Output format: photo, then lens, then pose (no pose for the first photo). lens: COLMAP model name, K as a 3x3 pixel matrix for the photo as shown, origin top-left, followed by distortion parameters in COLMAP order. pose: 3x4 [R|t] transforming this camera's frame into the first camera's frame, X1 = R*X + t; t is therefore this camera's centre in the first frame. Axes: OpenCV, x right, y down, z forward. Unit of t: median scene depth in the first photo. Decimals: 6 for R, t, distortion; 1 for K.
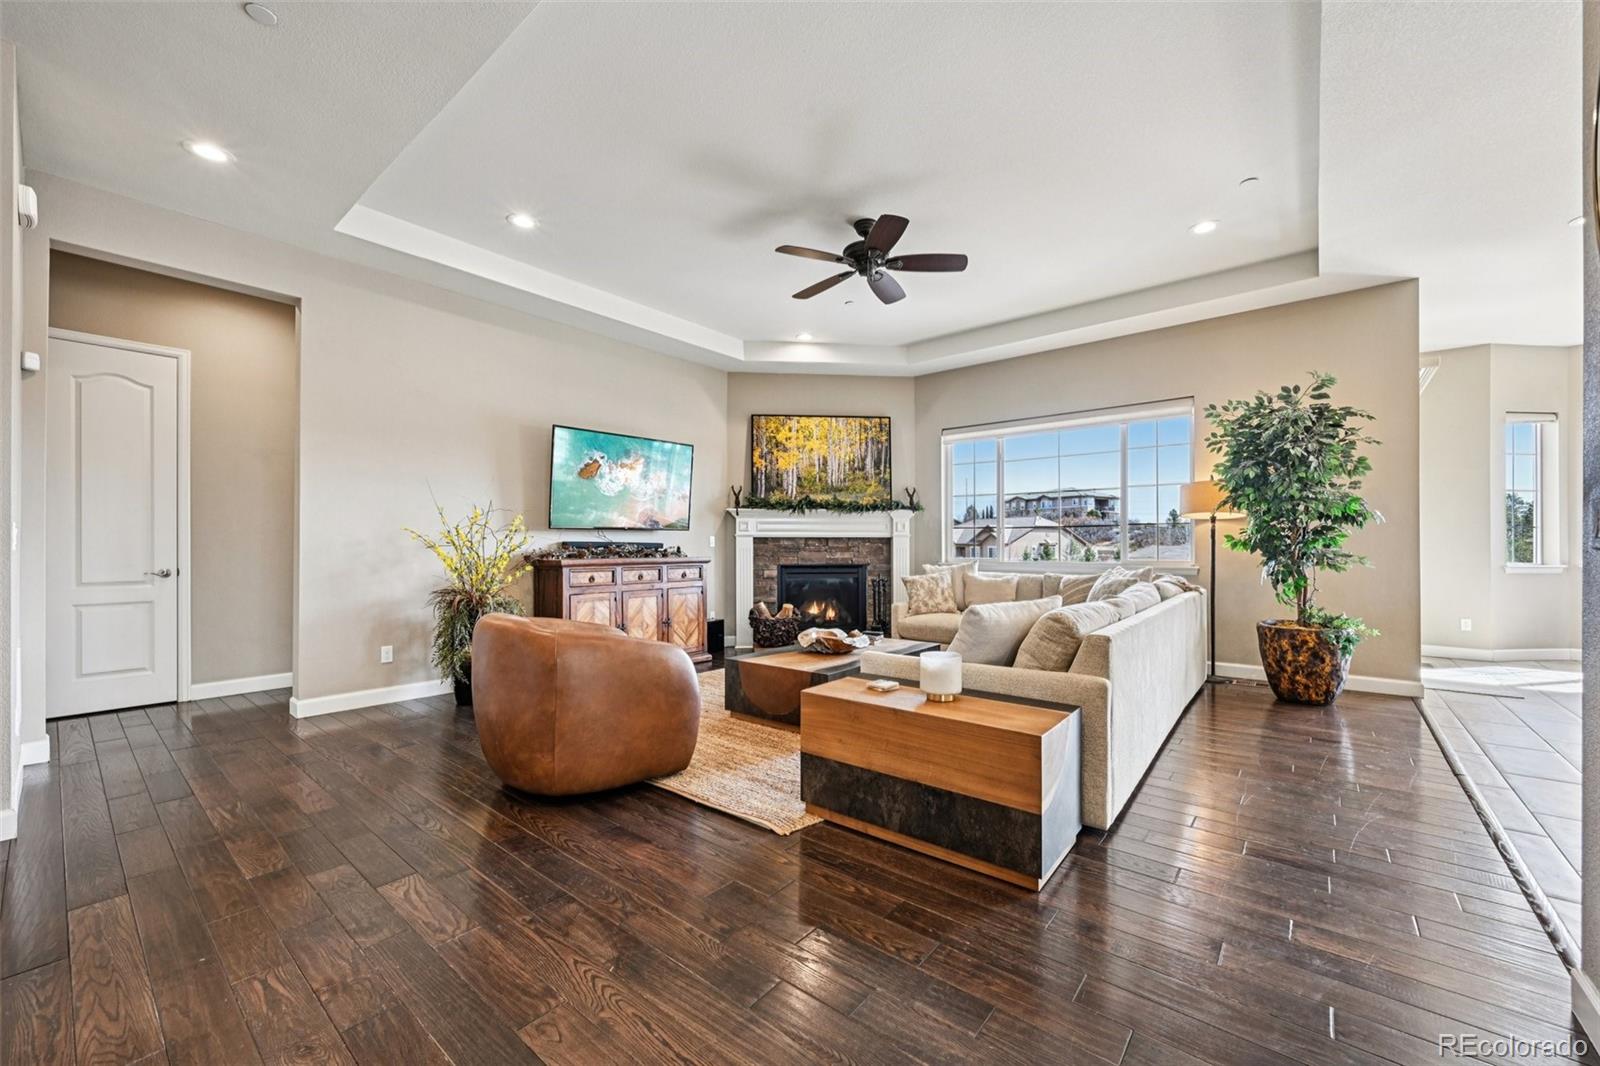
lens RADIAL K [[625.4, 0, 803.5], [0, 625.4, 544.7], [0, 0, 1]] dist [-0.000747, 0.000882]
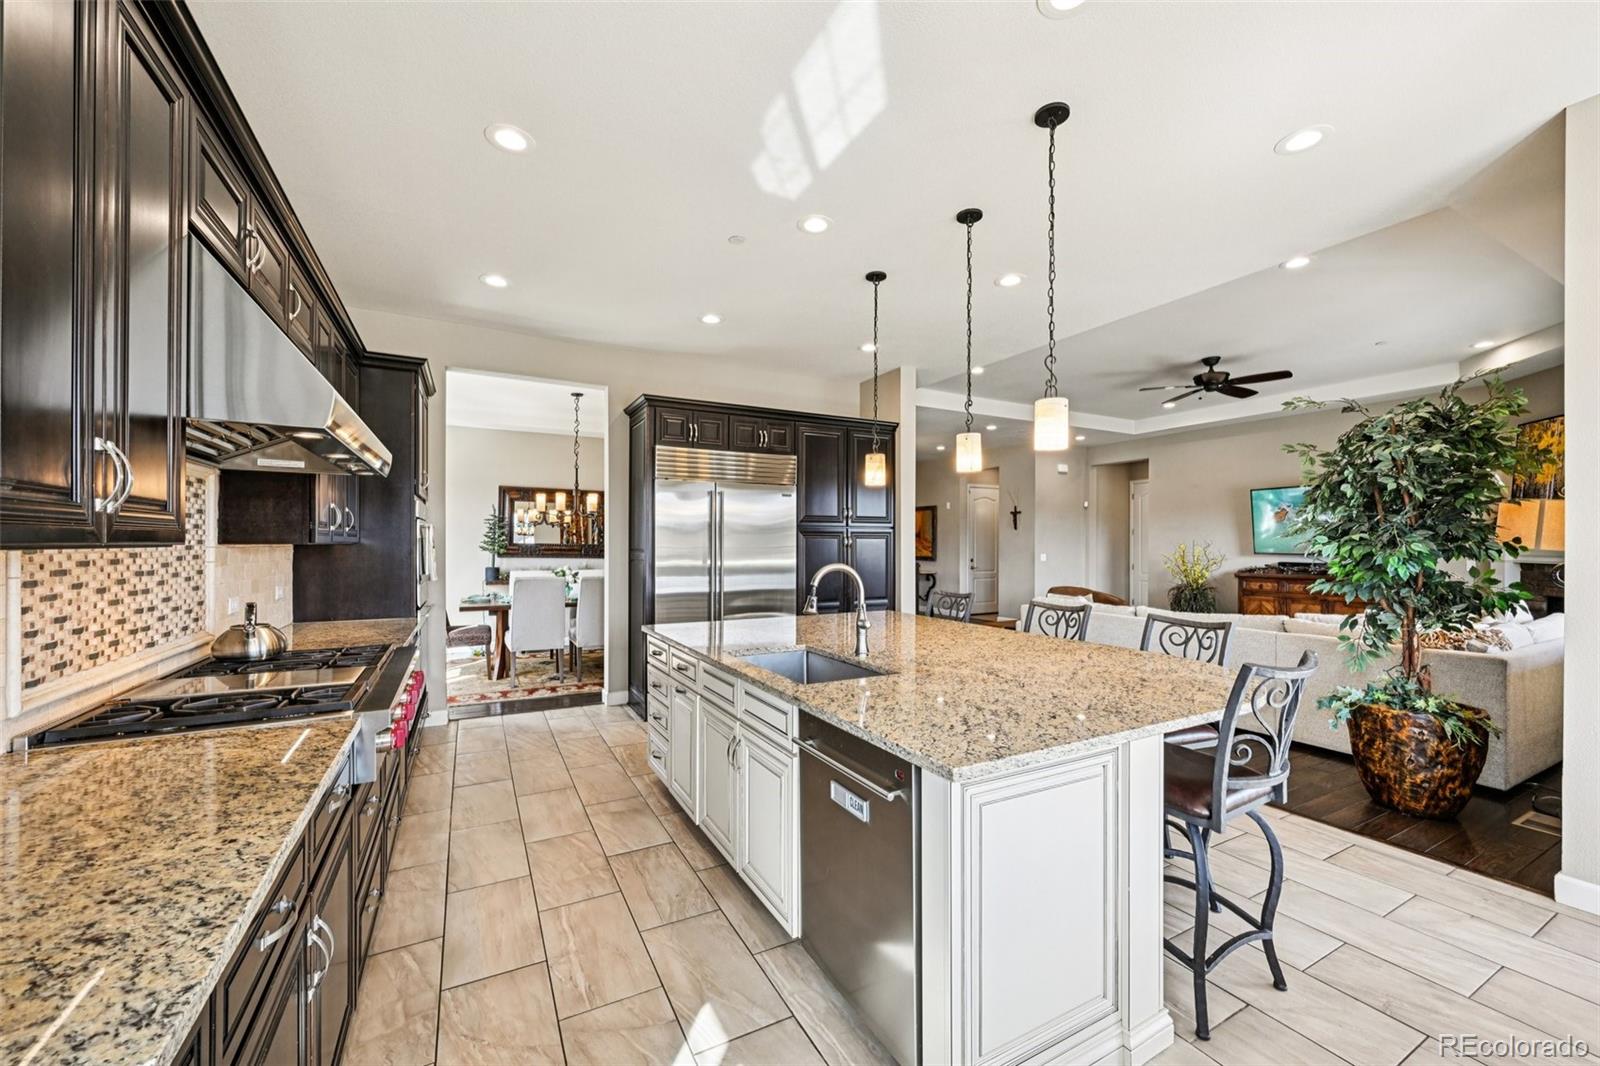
lens RADIAL K [[625.4, 0, 807.9], [0, 625.4, 543.7], [0, 0, 1]] dist [-0.000747, 0.000882]
pose [[-0.369776, -0.001322, -0.929120, 1.110915], [0.000068, 0.999999, -0.001449, -0.036757], [0.929121, -0.000599, -0.369775, 0.389170]]
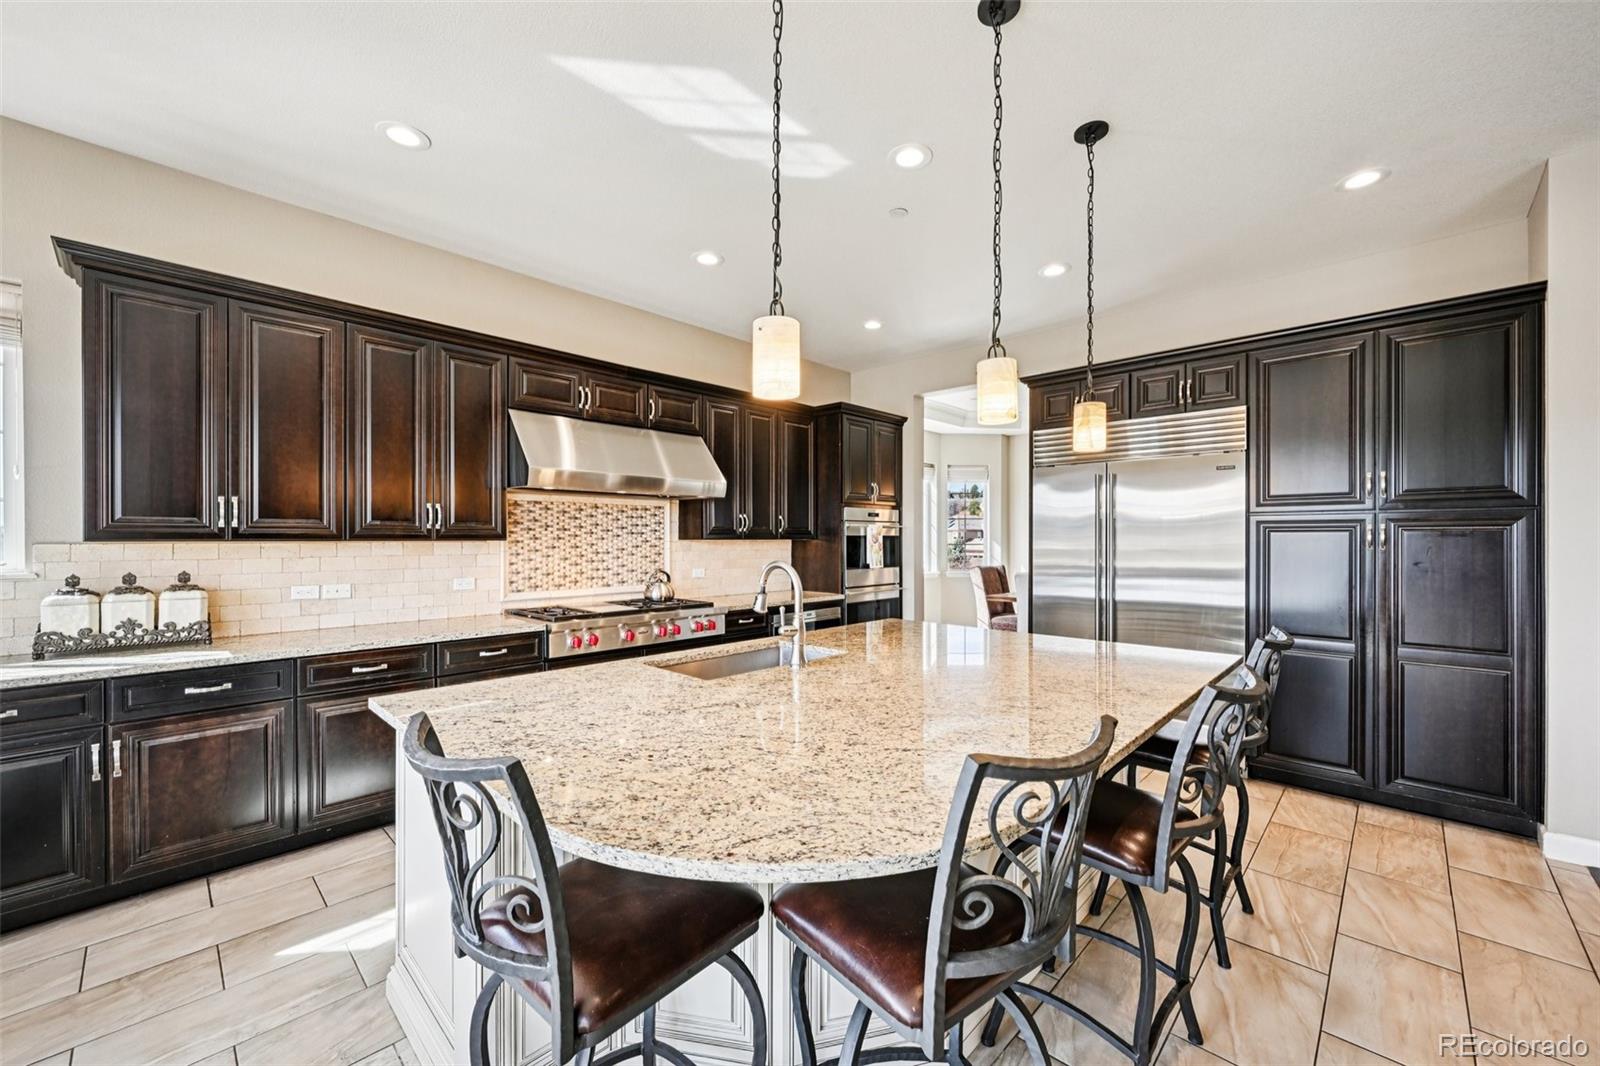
lens RADIAL K [[625.4, 0, 801.1], [0, 625.4, 534.7], [0, 0, 1]] dist [-0.000747, 0.000882]
pose [[-0.996962, -0.000358, 0.077893, 0.714053], [-0.000946, 0.999971, -0.007510, -0.037514], [-0.077888, -0.007560, -0.996933, 0.614747]]
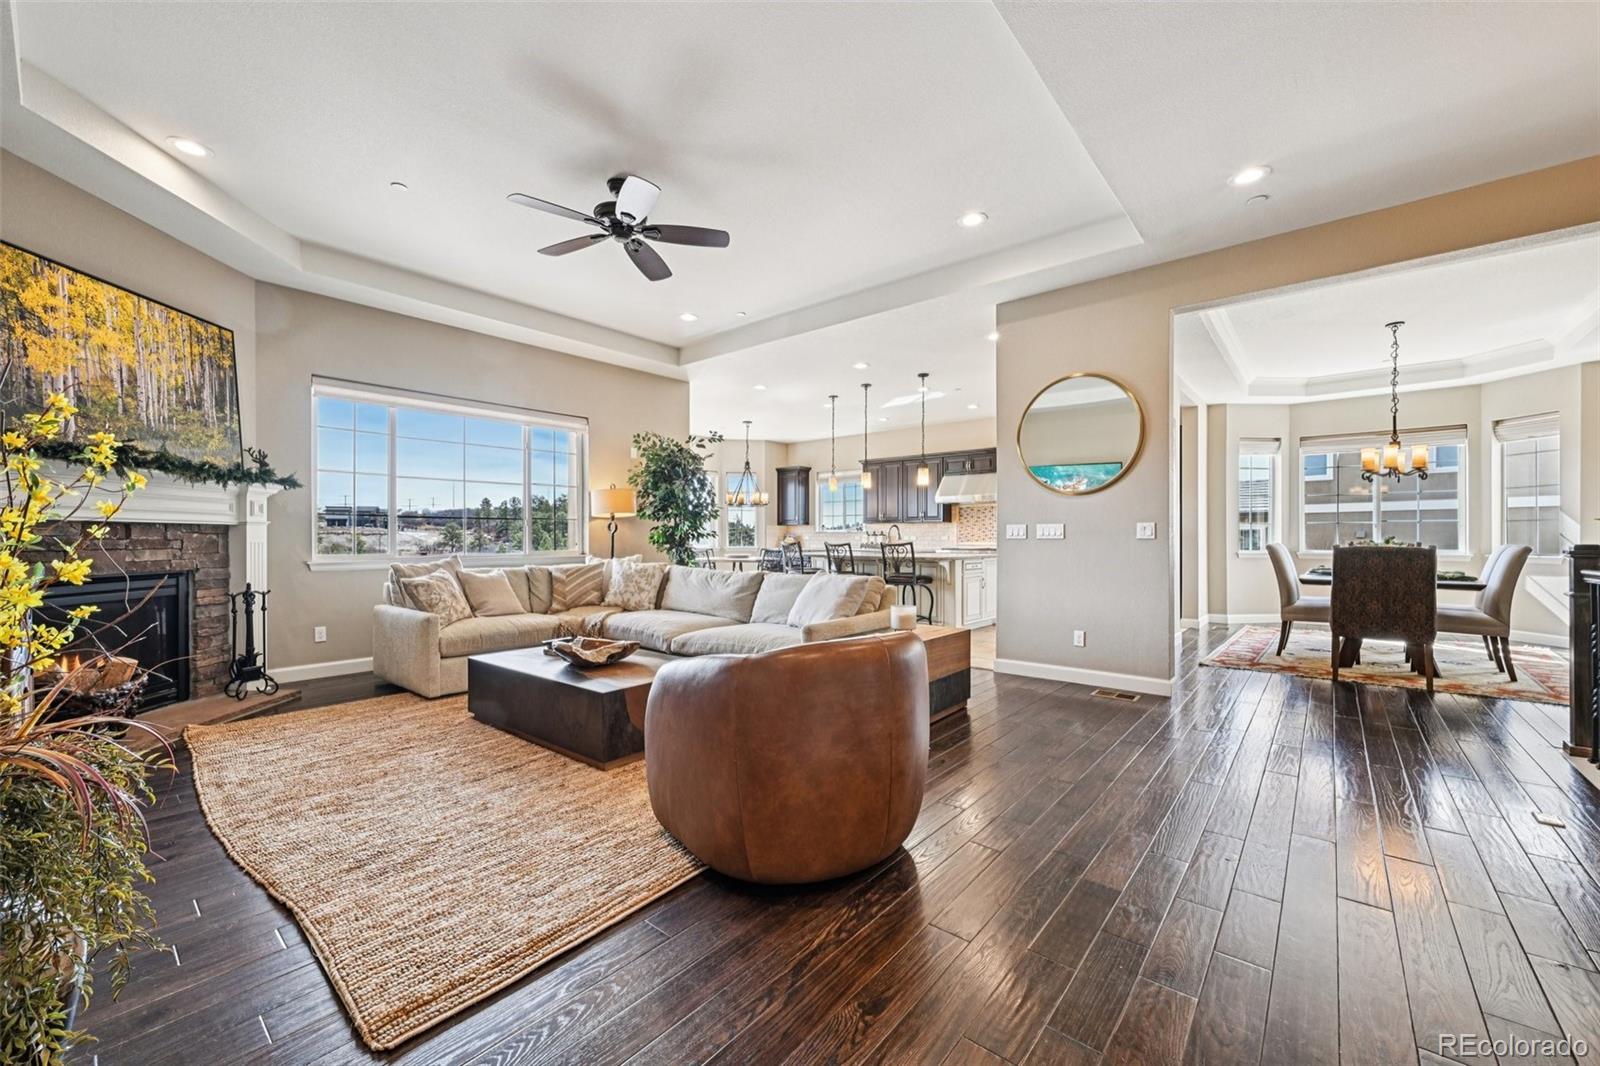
lens RADIAL K [[625.4, 0, 801.9], [0, 625.4, 536.1], [0, 0, 1]] dist [-0.000747, 0.000882]
pose [[0.016272, 0.002217, 0.999865, -0.480955], [-0.001696, 0.999996, -0.002189, 0.000156], [-0.999866, -0.001660, 0.016276, 0.429406]]
